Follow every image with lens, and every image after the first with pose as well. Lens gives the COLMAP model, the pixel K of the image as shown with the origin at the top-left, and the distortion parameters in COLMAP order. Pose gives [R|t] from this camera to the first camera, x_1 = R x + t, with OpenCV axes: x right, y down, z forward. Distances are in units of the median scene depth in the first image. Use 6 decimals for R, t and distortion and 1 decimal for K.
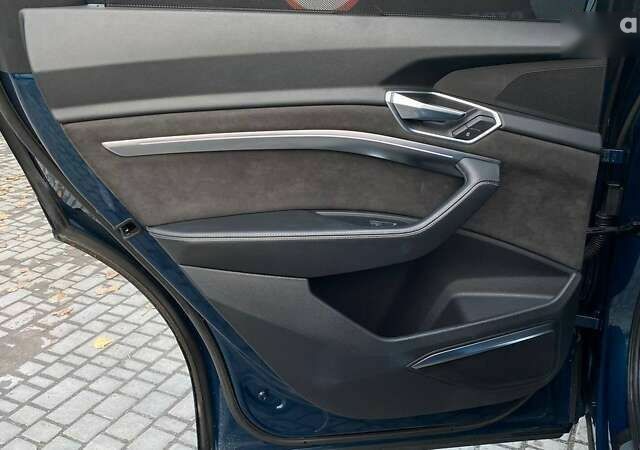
lens RADIAL K [[597.6, 0, 320.0], [0, 597.6, 225.0], [0, 0, 1]] dist [0.069289, -0.150694]
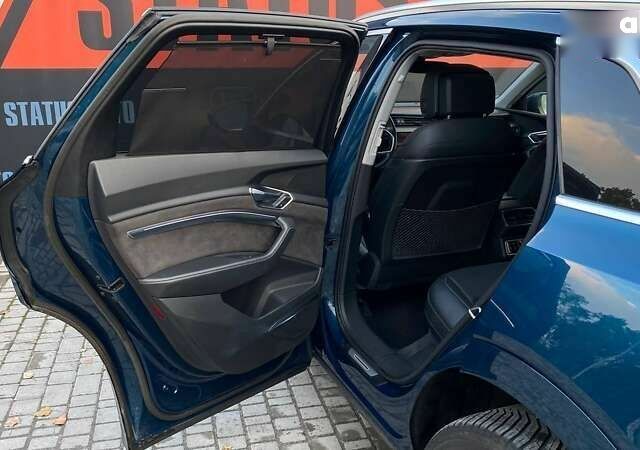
lens RADIAL K [[597.6, 0, 320.0], [0, 597.6, 225.0], [0, 0, 1]] dist [0.069289, -0.150694]
pose [[0.756866, -0.122588, 0.641970, -0.933051], [0.176283, 0.984138, -0.019907, -0.024221], [-0.629347, 0.128236, 0.766471, -0.585718]]
